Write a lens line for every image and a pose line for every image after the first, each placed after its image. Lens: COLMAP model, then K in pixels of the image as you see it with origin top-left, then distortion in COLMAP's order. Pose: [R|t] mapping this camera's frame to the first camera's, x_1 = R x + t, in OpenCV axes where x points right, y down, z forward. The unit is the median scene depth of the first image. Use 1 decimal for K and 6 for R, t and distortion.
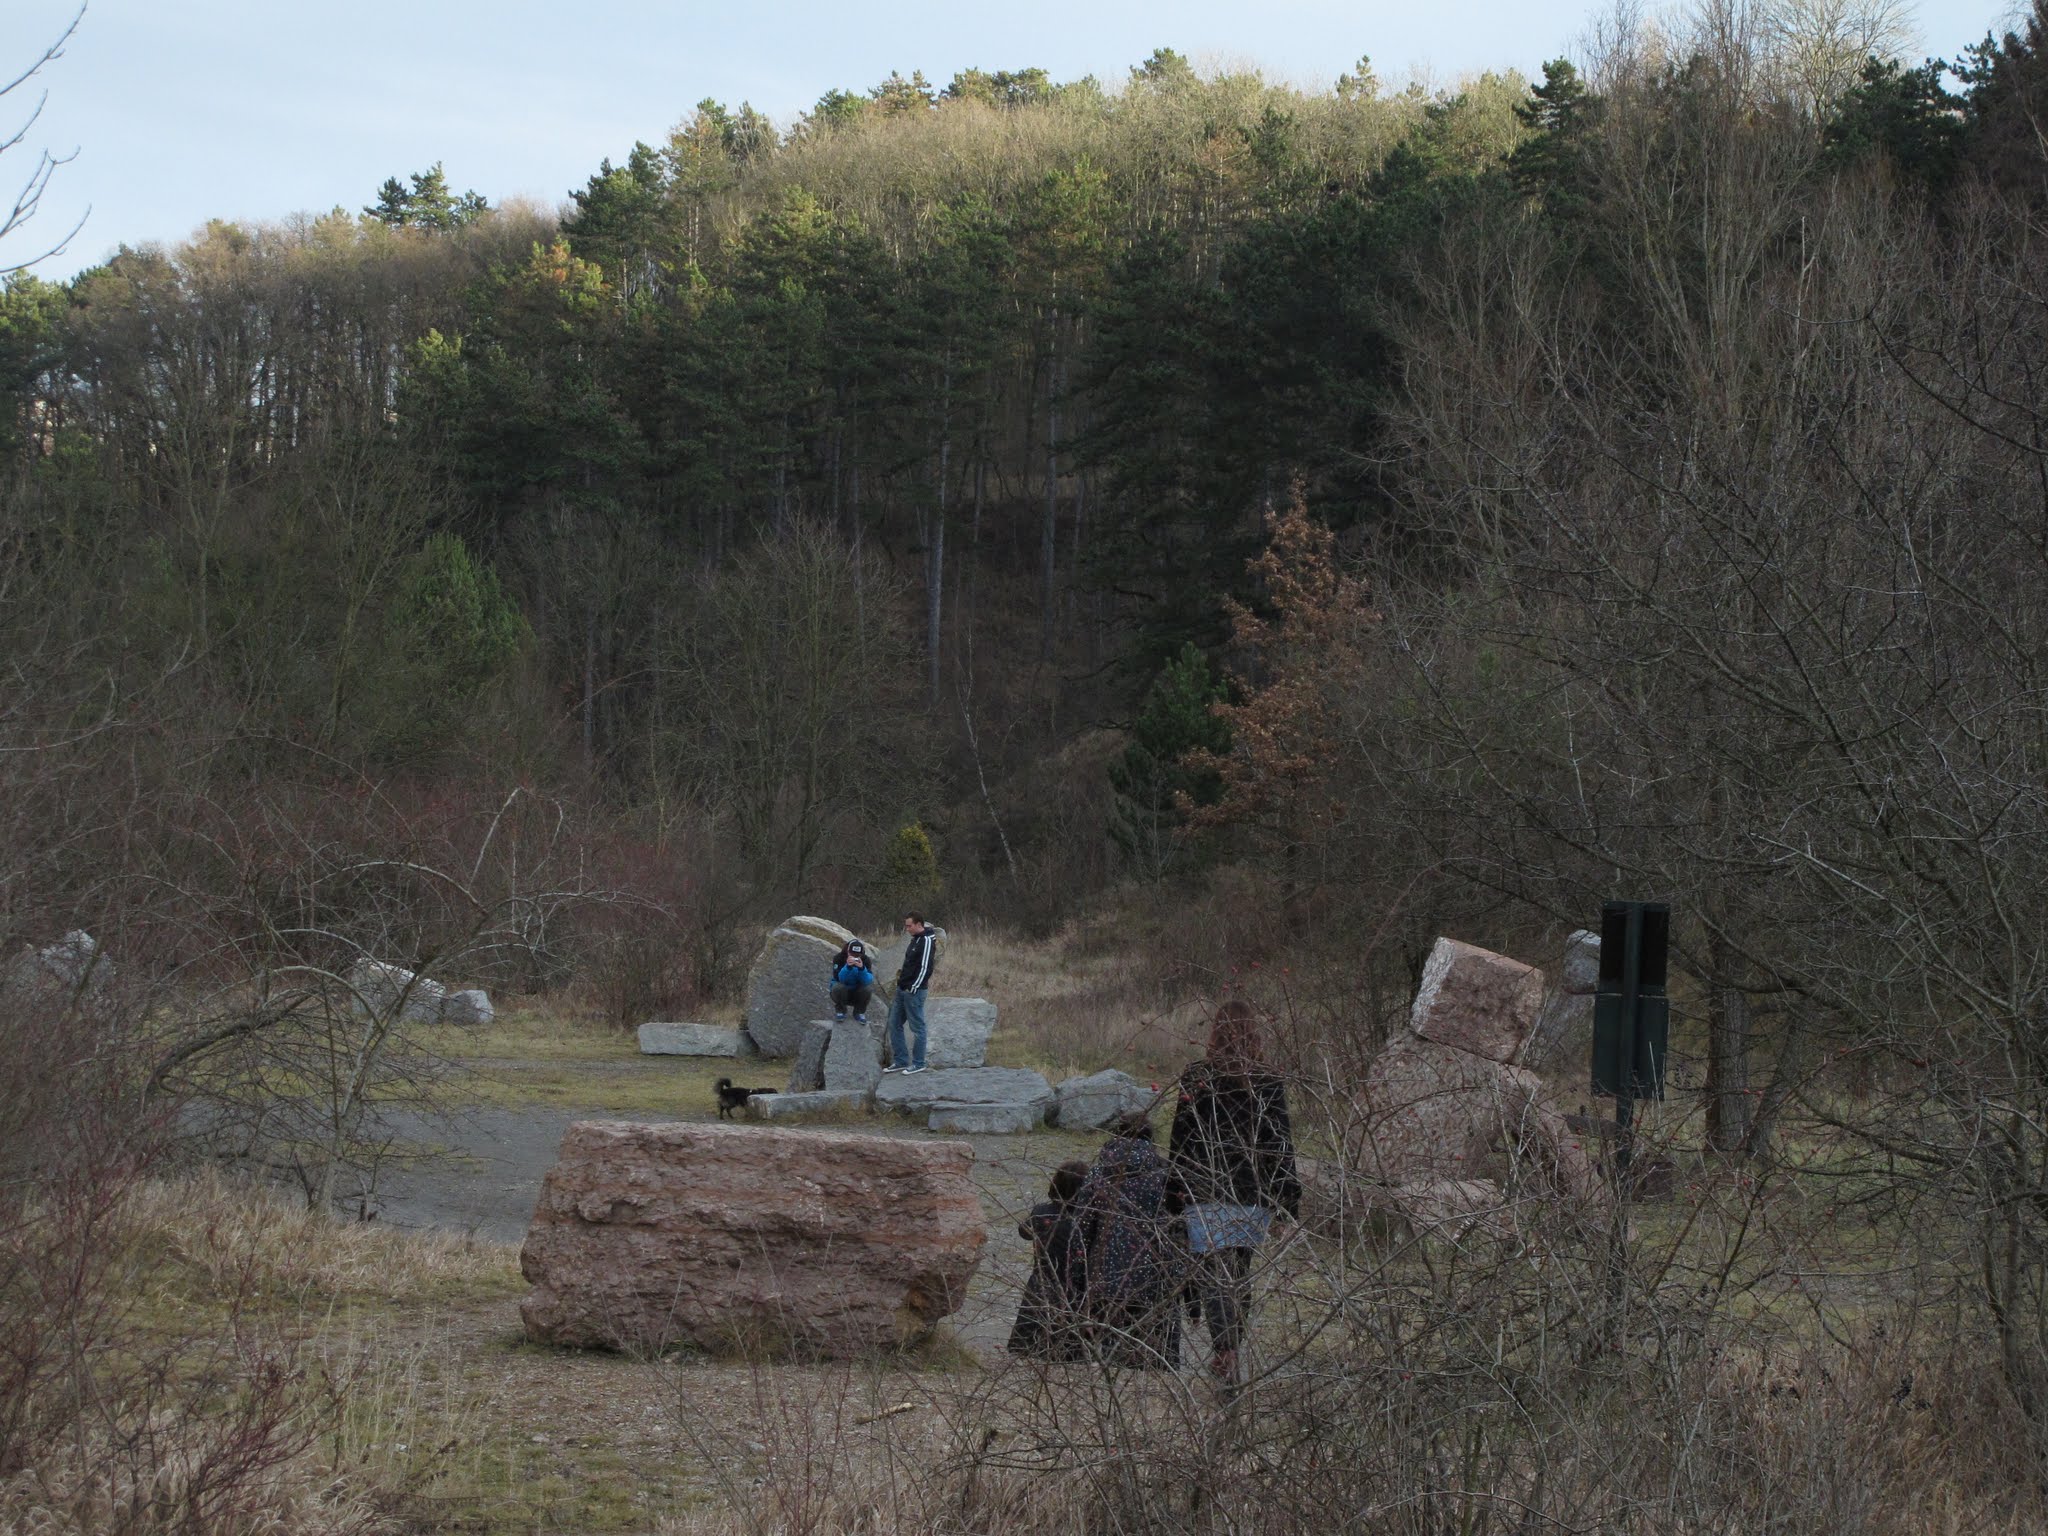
lens RADIAL K [[4979.0, 0, 1024.0], [0, 4979.0, 768.0], [0, 0, 1]] dist [-0.045904, -1.161434]
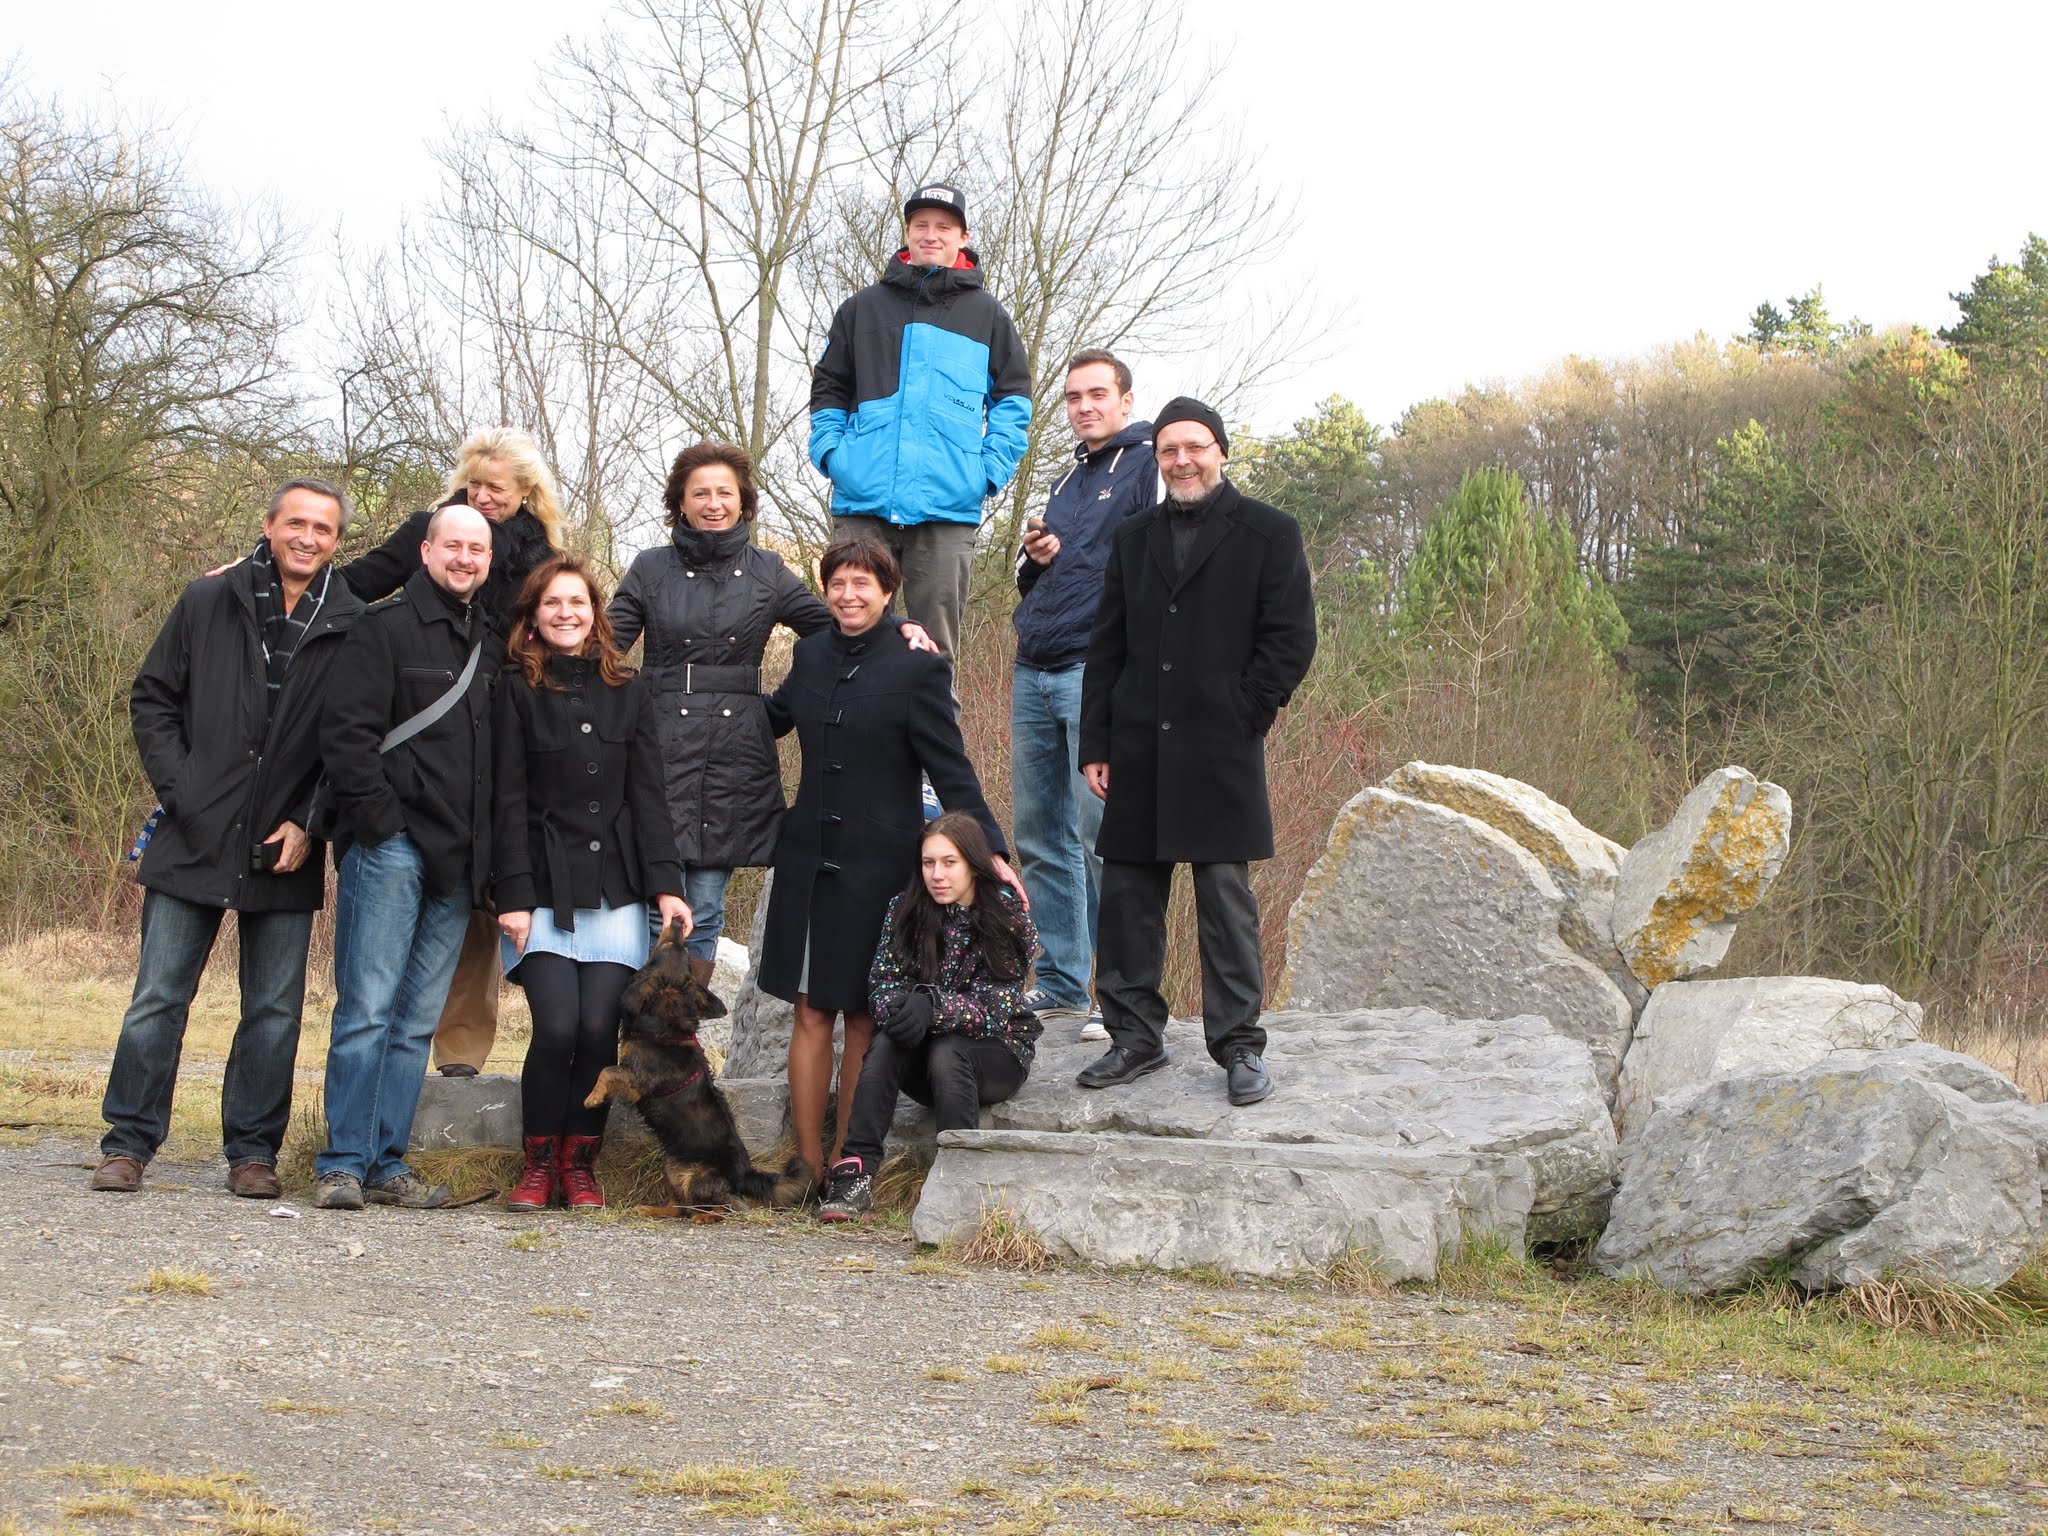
lens RADIAL K [[4979.0, 0, 1024.0], [0, 4979.0, 768.0], [0, 0, 1]] dist [-0.045904, -1.161434]
pose [[0.955330, 0.027914, -0.294219, 0.008029], [-0.043800, 0.997908, -0.047543, 0.011080], [0.292277, 0.058306, 0.954555, 0.141928]]
